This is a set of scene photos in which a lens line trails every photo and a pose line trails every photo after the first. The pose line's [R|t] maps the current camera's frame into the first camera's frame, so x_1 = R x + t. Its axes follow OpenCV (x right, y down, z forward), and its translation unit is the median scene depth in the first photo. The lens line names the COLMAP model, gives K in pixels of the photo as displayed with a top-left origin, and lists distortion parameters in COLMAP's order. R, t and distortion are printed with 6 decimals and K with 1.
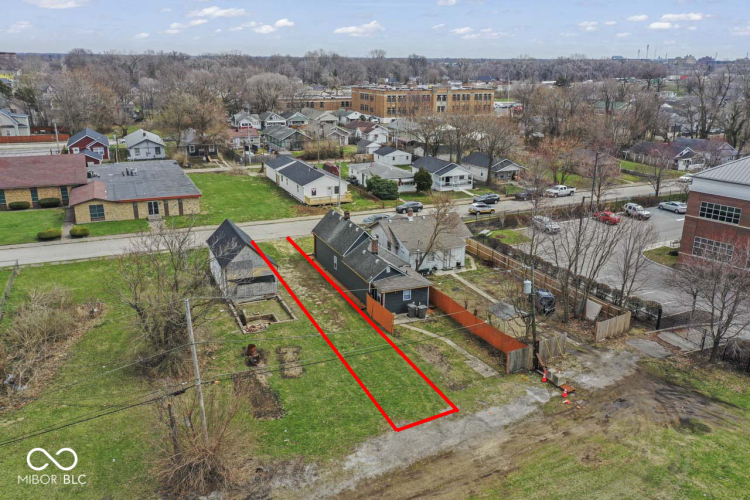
lens RADIAL K [[592.7, 0, 375.0], [0, 592.7, 250.0], [0, 0, 1]] dist [0.001432, 0.003069]
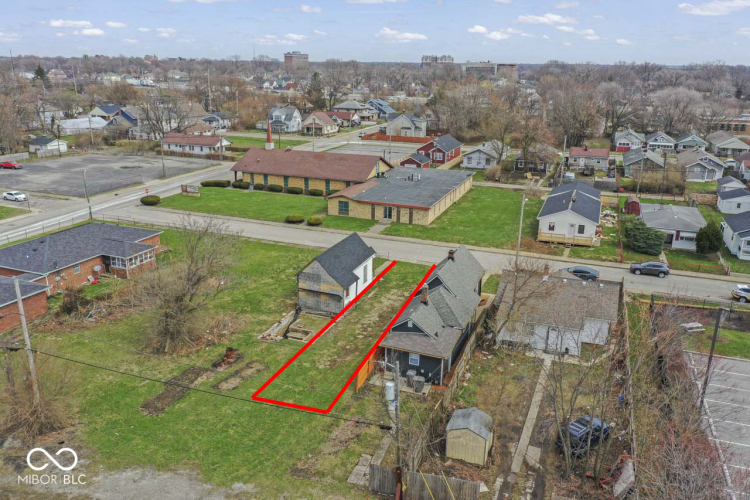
lens RADIAL K [[579.0, 0, 368.9], [0, 579.0, 286.5], [0, 0, 1]] dist [0.002955, 0.003101]
pose [[0.697376, 0.253420, -0.670407, 0.349540], [-0.222325, 0.965749, 0.133794, -0.077361], [0.681350, 0.055744, 0.729832, 0.233466]]
